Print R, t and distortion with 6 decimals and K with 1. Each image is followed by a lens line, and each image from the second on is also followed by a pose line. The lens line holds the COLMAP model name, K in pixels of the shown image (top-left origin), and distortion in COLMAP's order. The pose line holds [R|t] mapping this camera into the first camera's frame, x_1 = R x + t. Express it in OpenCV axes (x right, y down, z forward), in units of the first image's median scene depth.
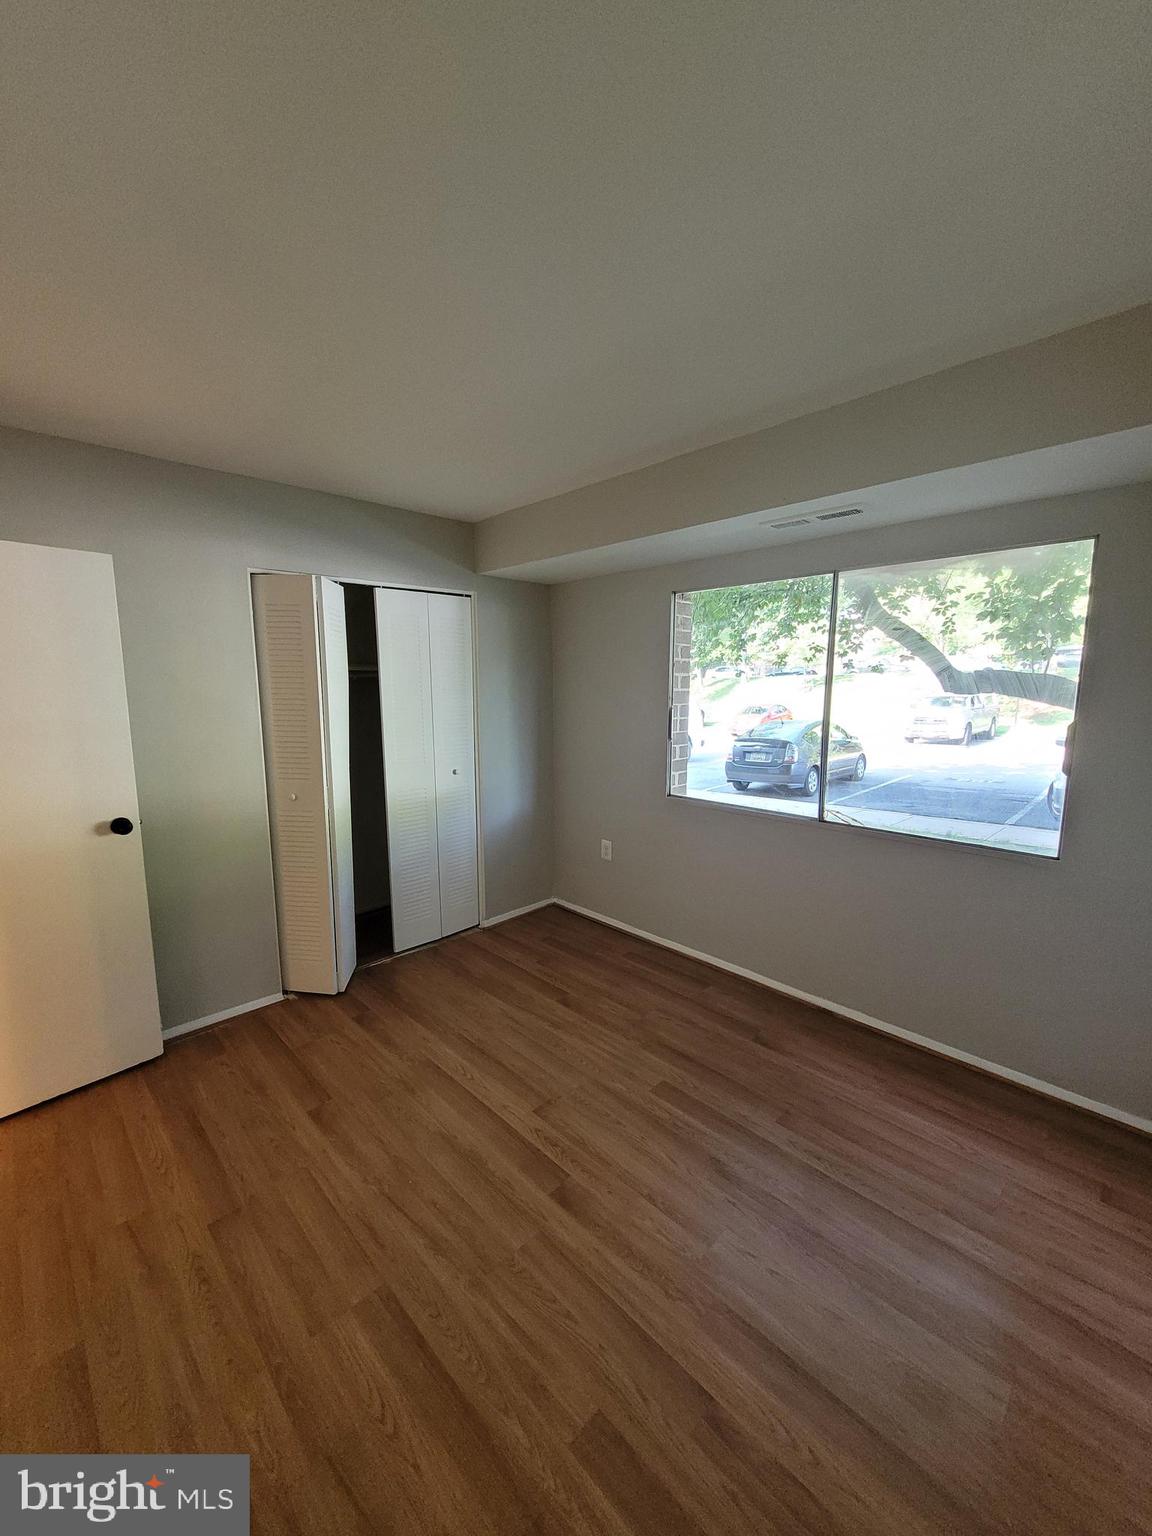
lens RADIAL K [[601.3, 0, 571.6], [0, 601.3, 773.4], [0, 0, 1]] dist [0.008018, -0.001945]
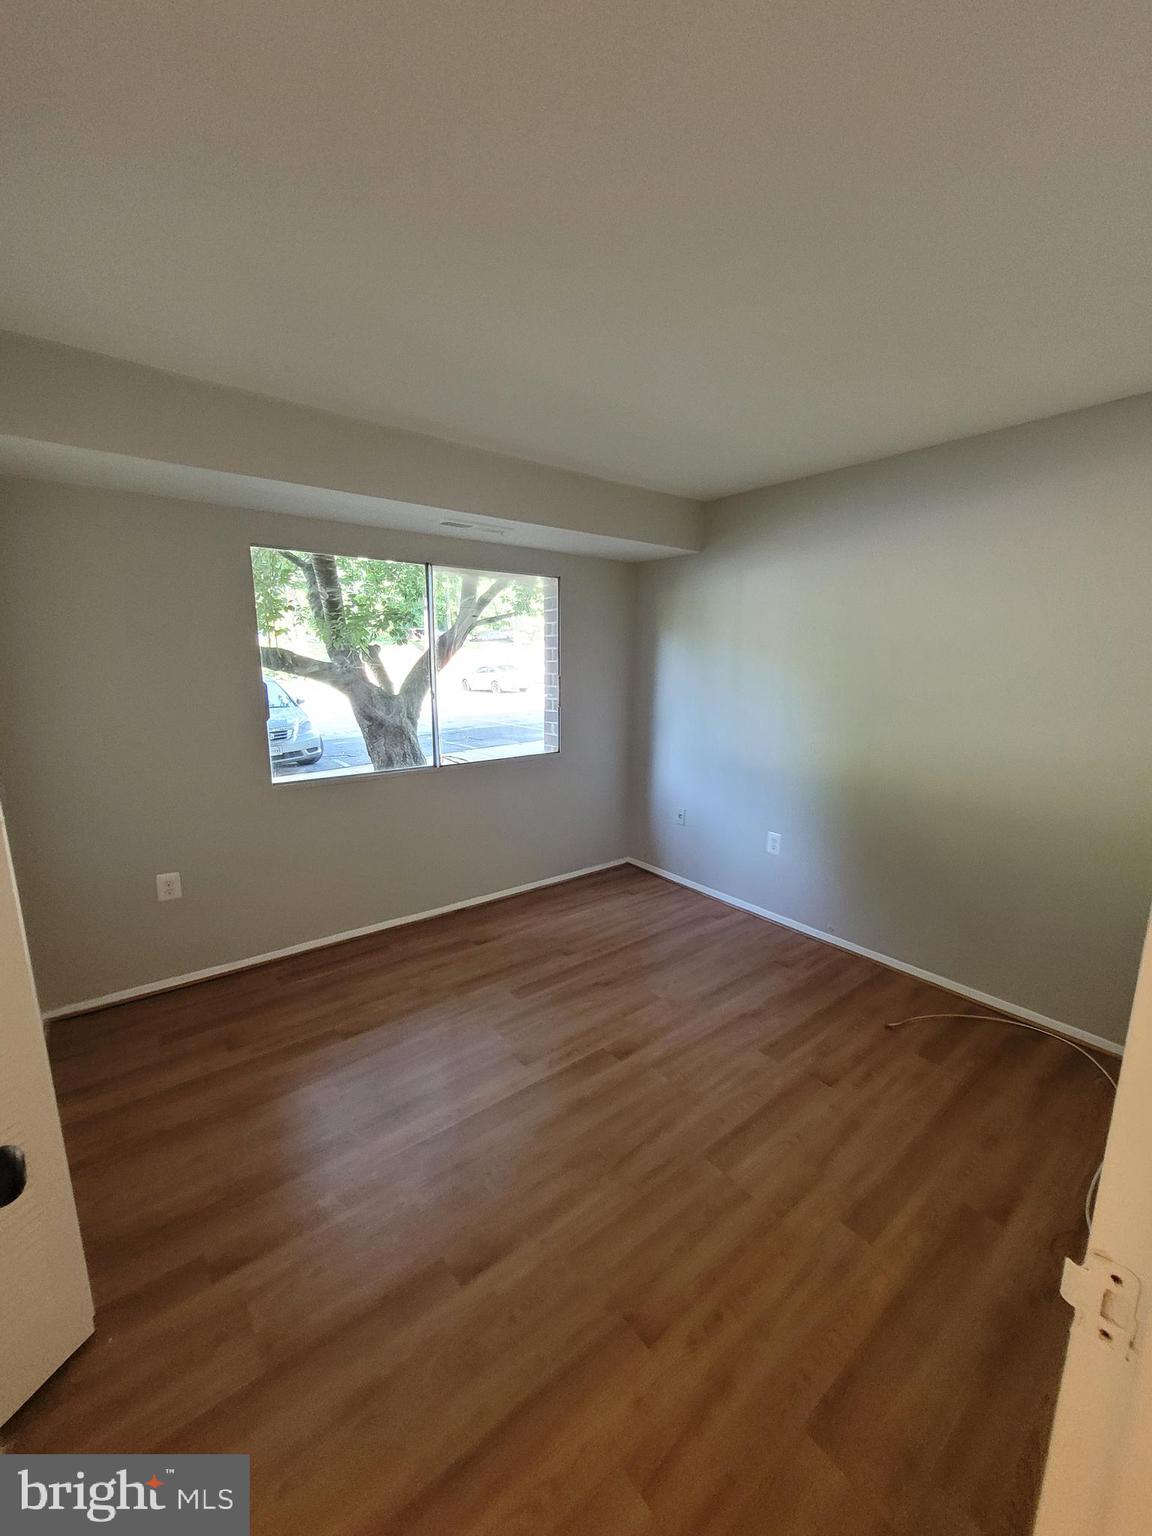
lens RADIAL K [[601.3, 0, 571.6], [0, 601.3, 773.4], [0, 0, 1]] dist [0.008018, -0.001945]
pose [[0.110820, -0.186781, 0.976131, -1.043325], [0.142323, 0.975040, 0.170414, -0.108720], [-0.983597, 0.120041, 0.134637, 0.761986]]
